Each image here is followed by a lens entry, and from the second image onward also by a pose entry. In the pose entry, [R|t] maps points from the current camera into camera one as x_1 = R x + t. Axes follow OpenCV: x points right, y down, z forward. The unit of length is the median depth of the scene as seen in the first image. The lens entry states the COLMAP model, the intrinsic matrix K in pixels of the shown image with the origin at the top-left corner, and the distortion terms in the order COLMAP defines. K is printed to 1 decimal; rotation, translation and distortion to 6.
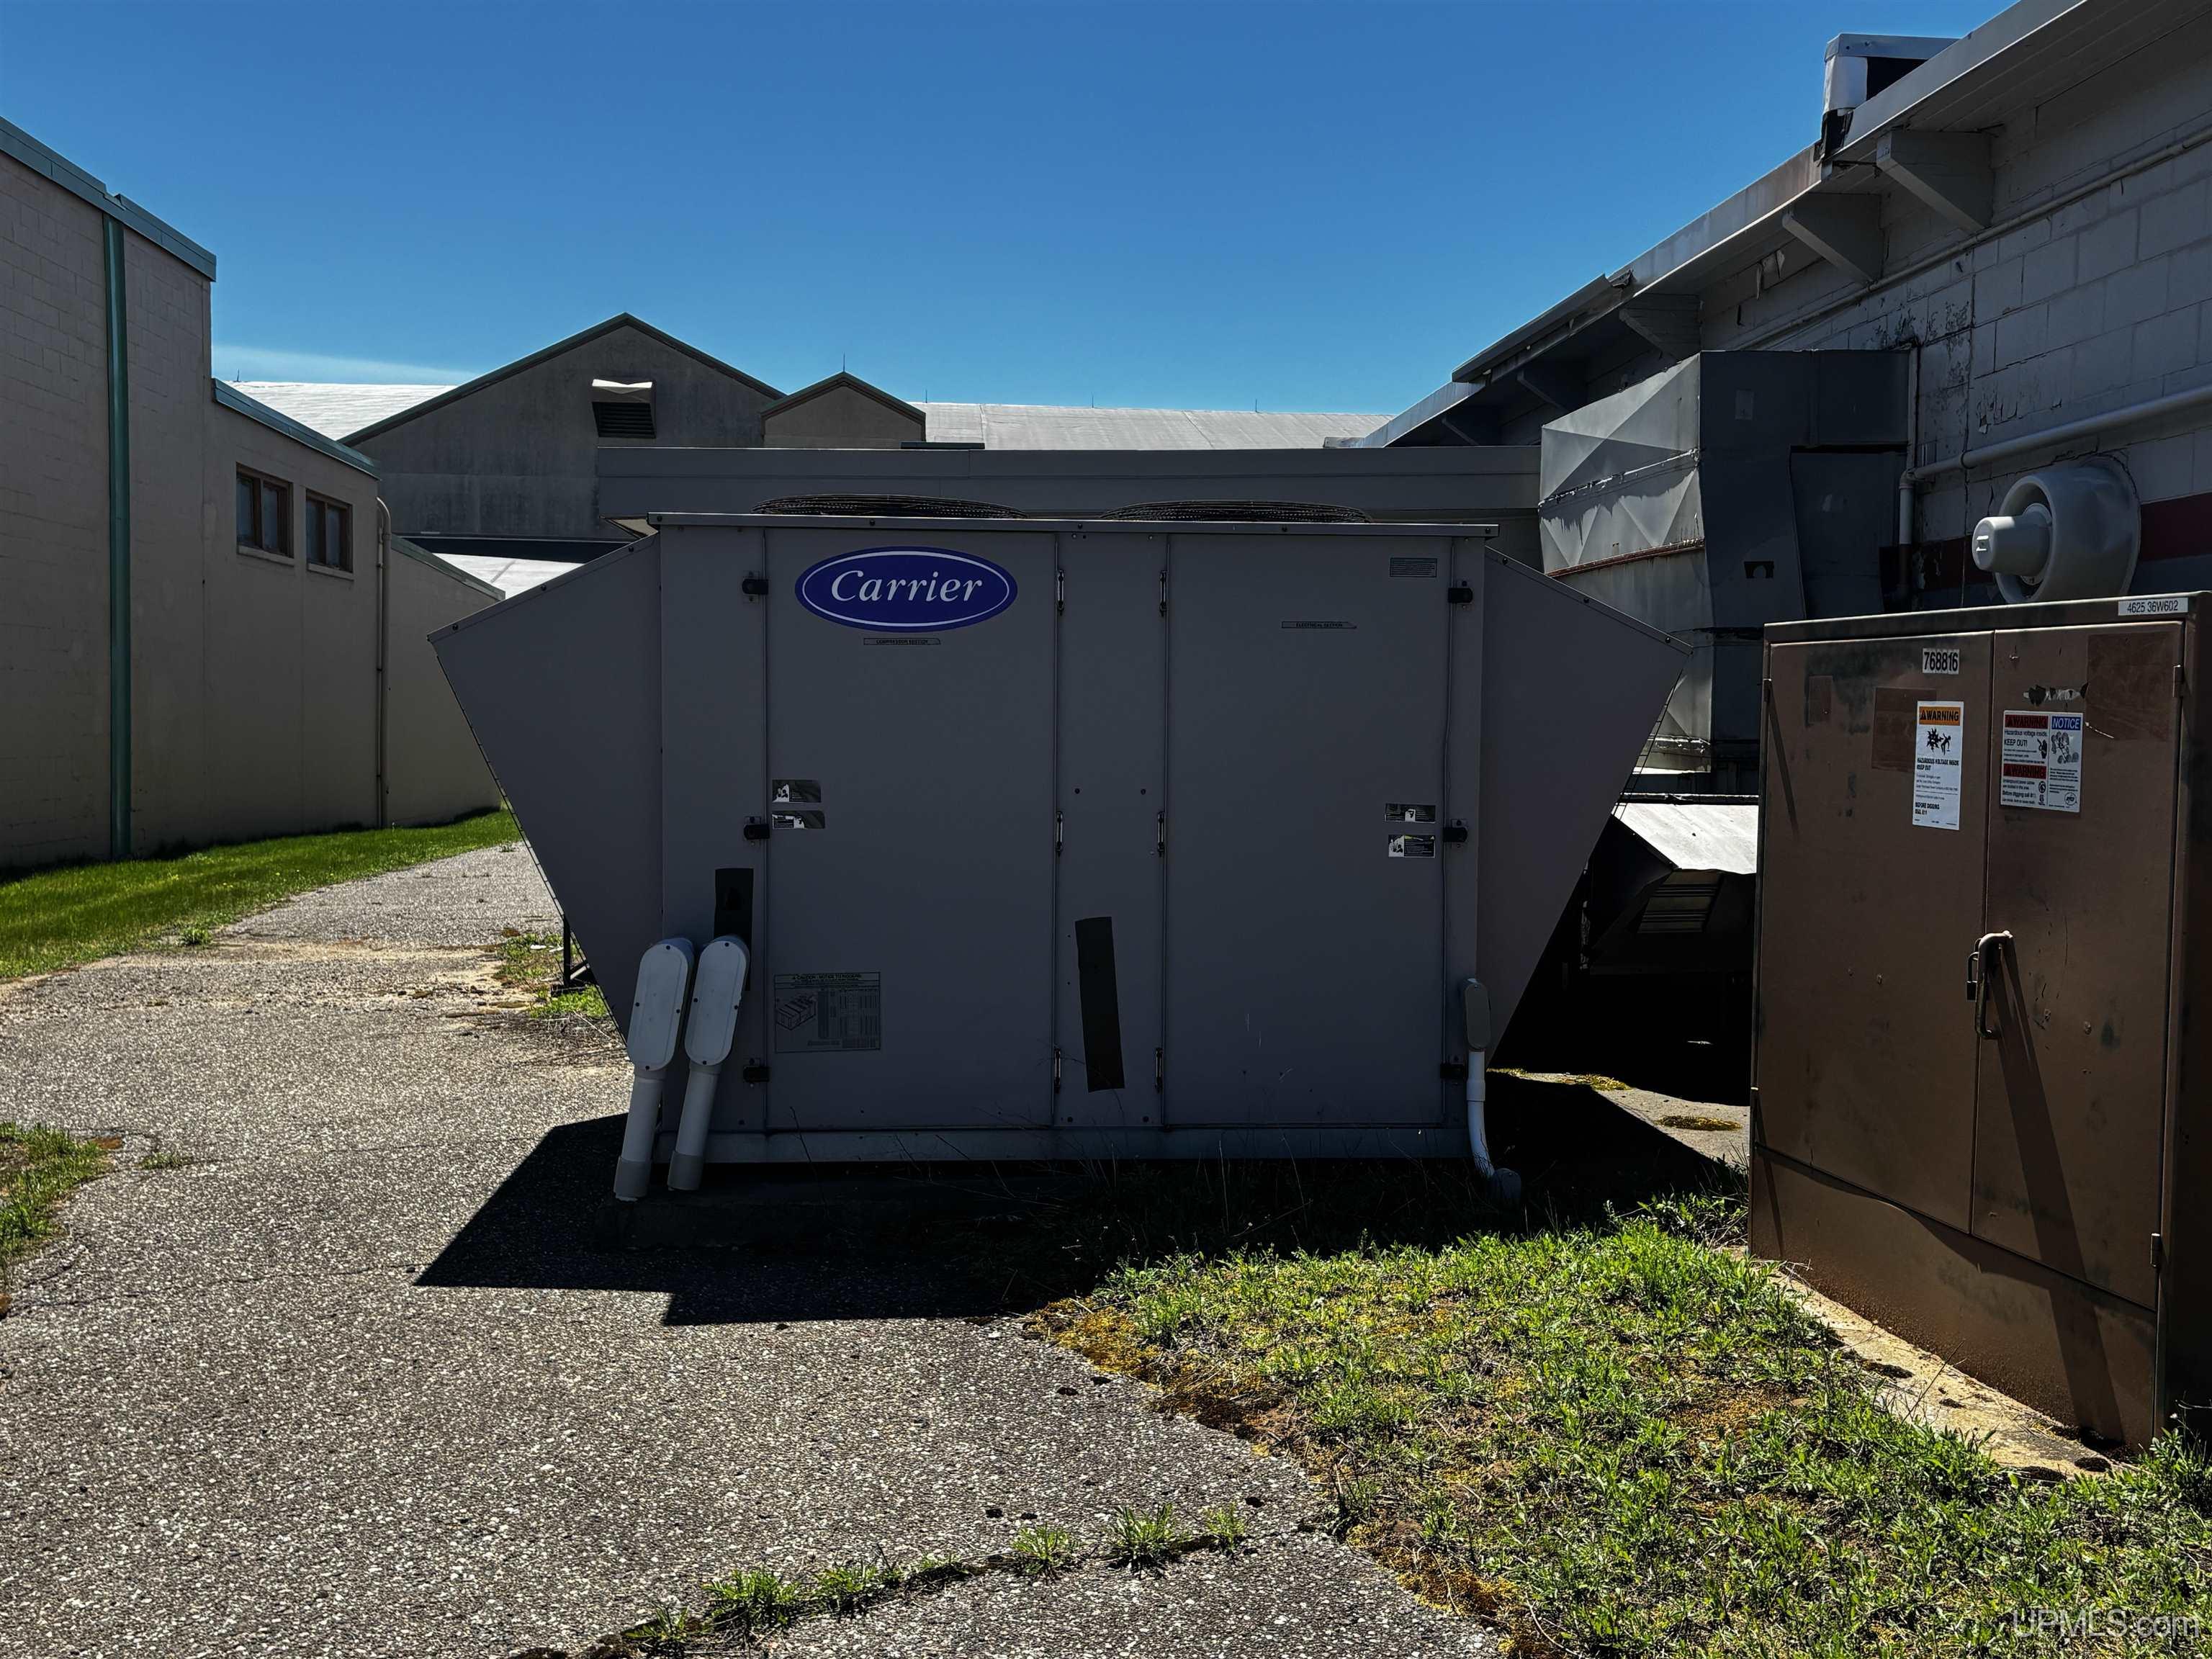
lens RADIAL K [[2266.9, 0, 1104.3], [0, 2266.9, 830.3], [0, 0, 1]] dist [-0.029006, 0.000000]
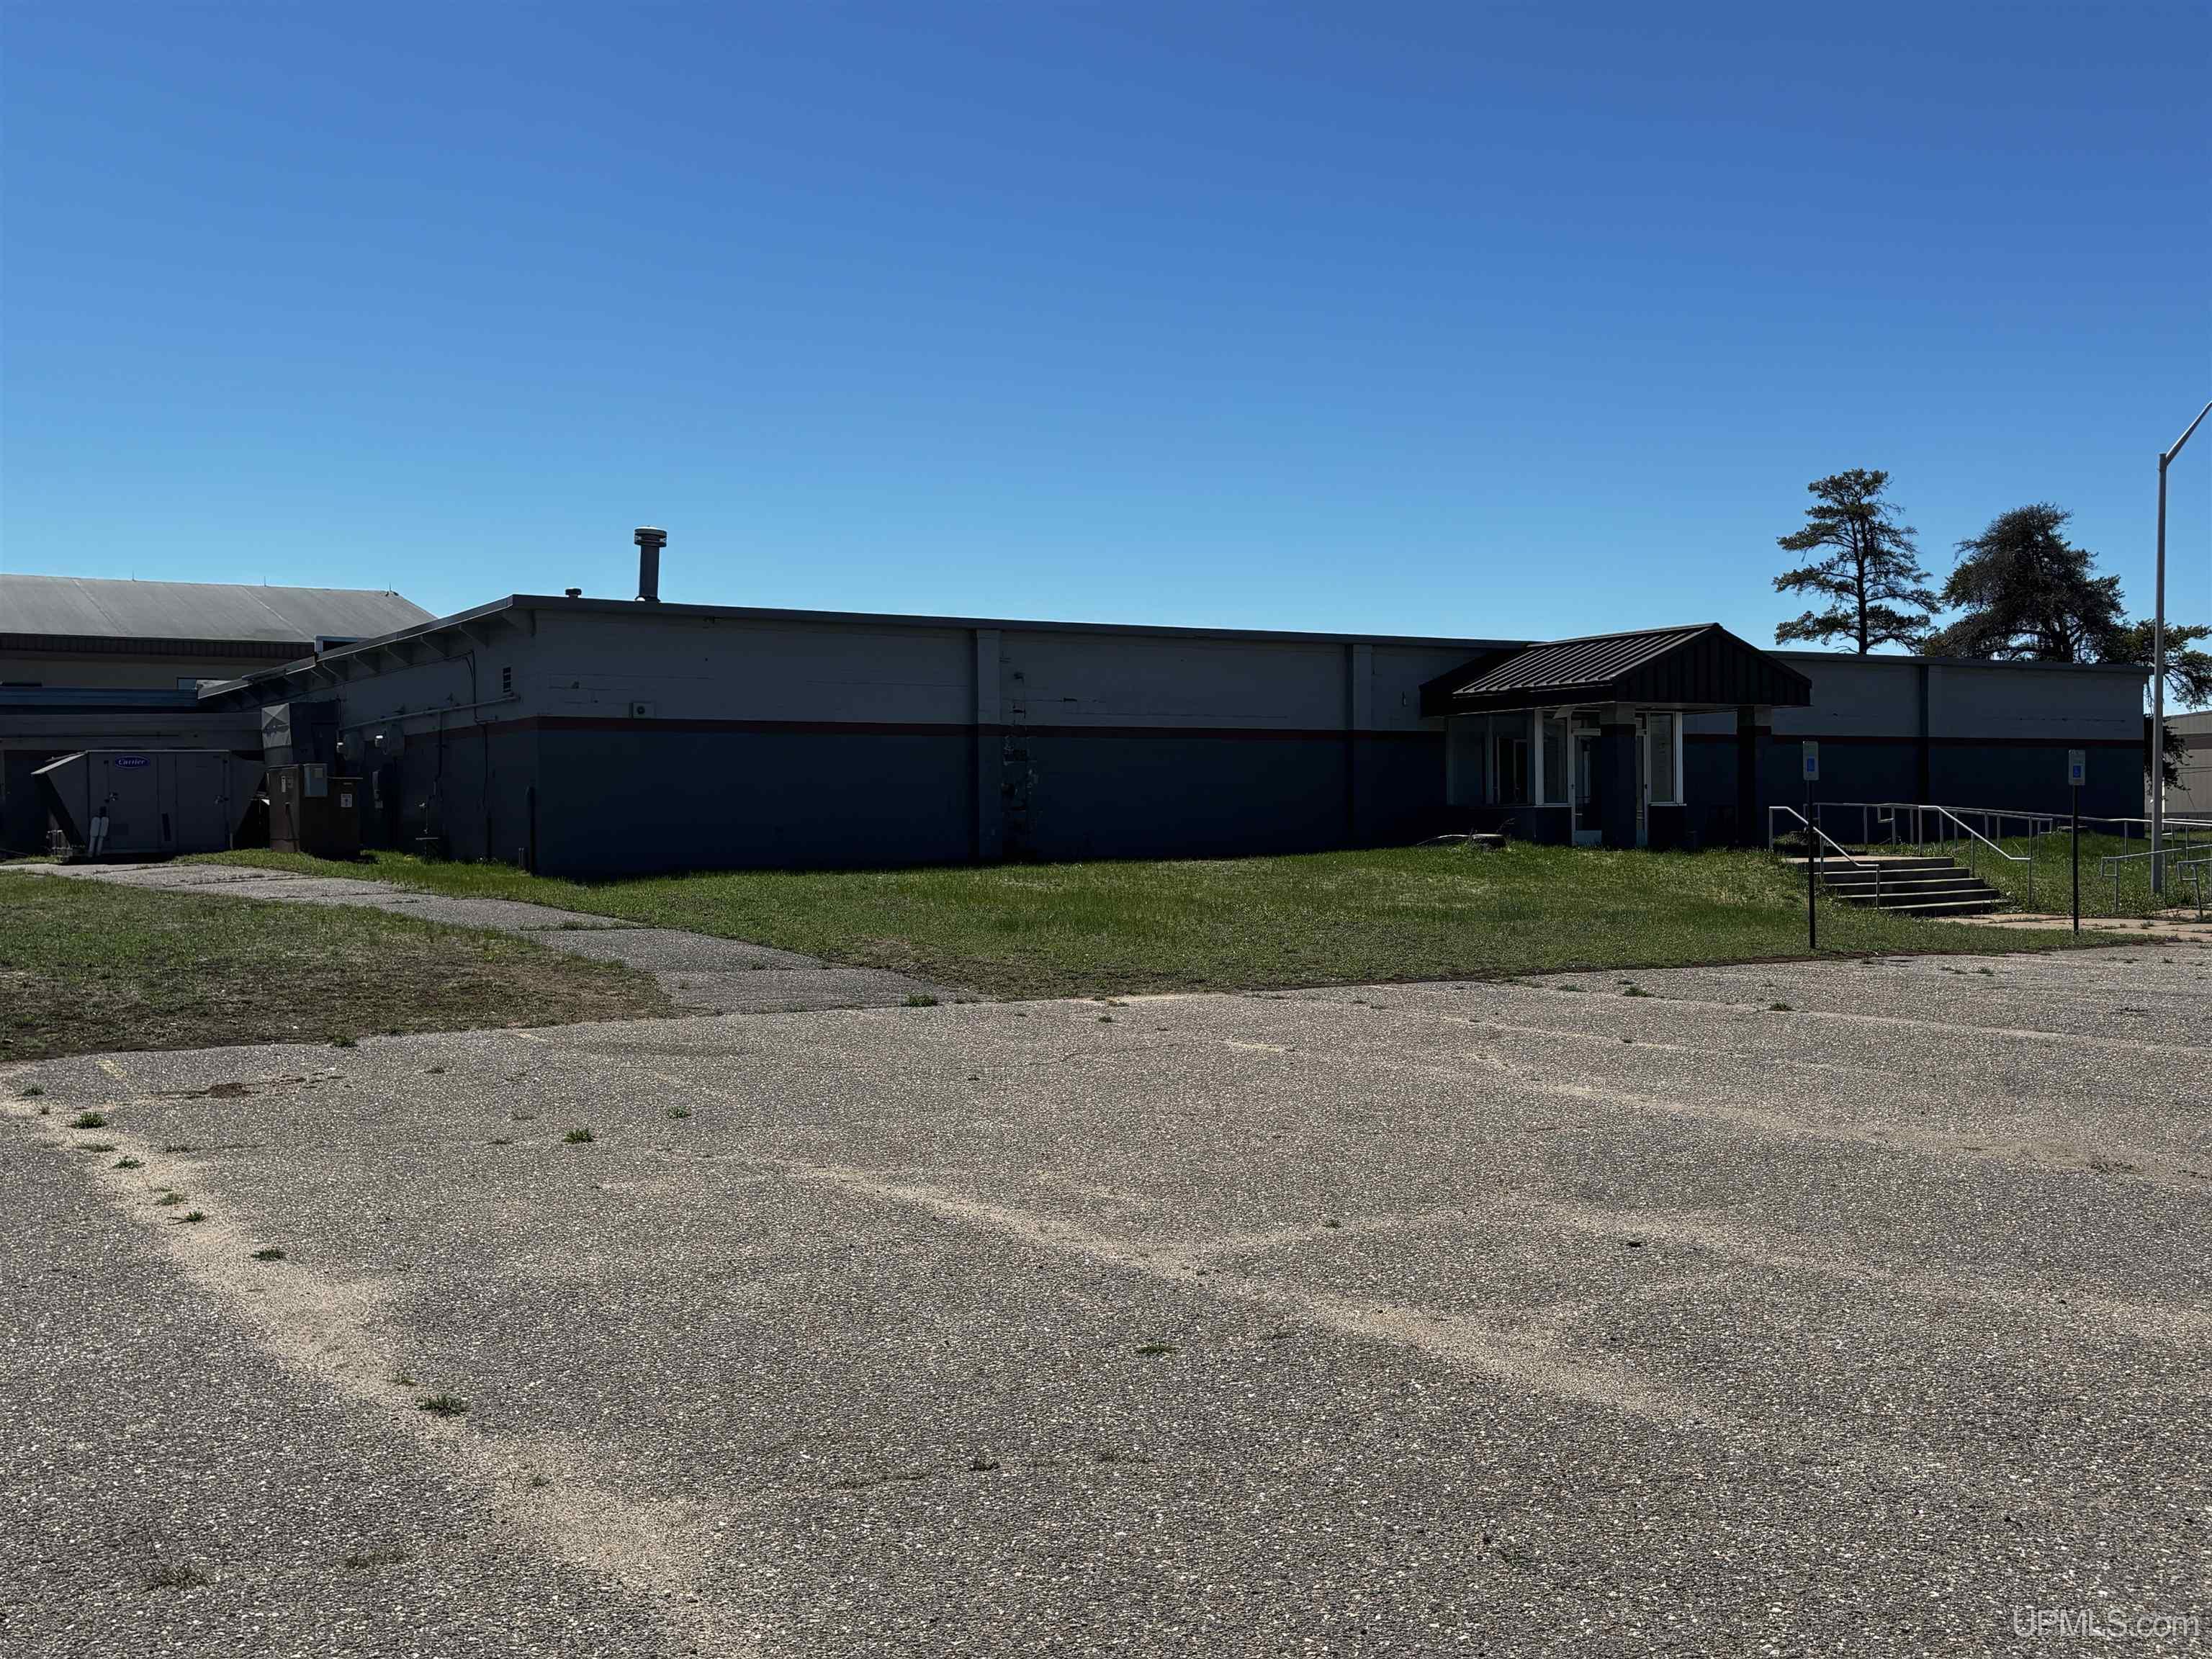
lens RADIAL K [[2266.9, 0, 1103.5], [0, 2266.9, 832.0], [0, 0, 1]] dist [-0.029006, 0.000000]
pose [[0.886662, -0.017969, 0.462069, -0.373881], [0.038851, 0.998607, -0.035716, 0.263607], [-0.460783, 0.049619, 0.886124, -3.669889]]
